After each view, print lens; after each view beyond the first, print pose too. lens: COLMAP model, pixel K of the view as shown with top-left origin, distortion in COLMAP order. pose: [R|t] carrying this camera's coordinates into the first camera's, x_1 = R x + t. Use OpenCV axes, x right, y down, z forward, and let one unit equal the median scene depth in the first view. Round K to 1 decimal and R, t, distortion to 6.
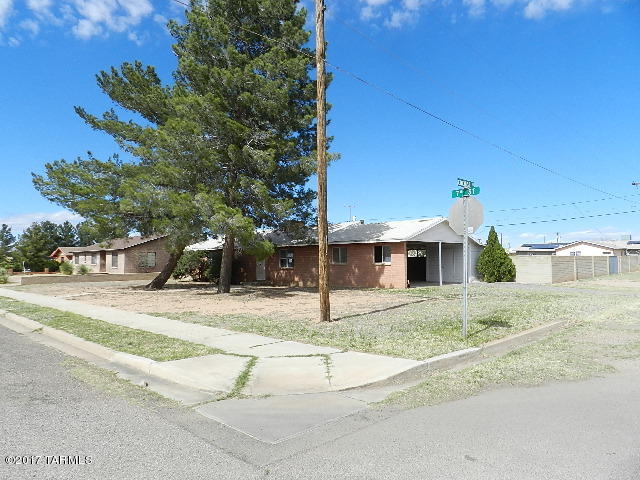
lens RADIAL K [[430.7, 0, 317.3], [0, 430.7, 241.4], [0, 0, 1]] dist [0.011434, 0.003772]
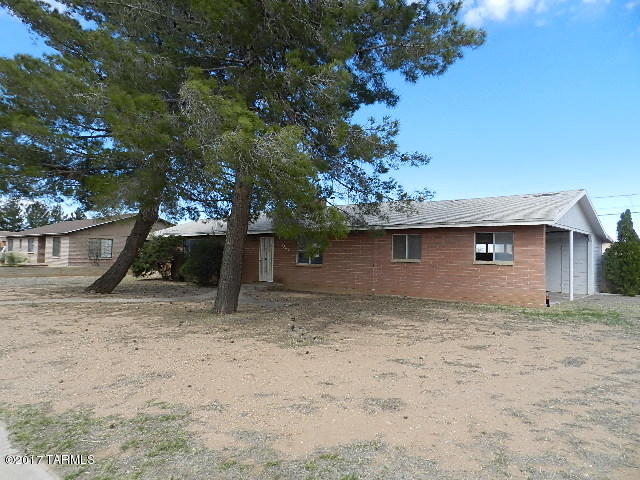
lens RADIAL K [[430.7, 0, 317.3], [0, 430.7, 241.4], [0, 0, 1]] dist [0.011434, 0.003772]
pose [[0.997117, 0.026748, 0.071011, -0.088900], [-0.027664, 0.999546, 0.011939, 0.014831], [-0.070659, -0.013869, 0.997404, 0.286729]]
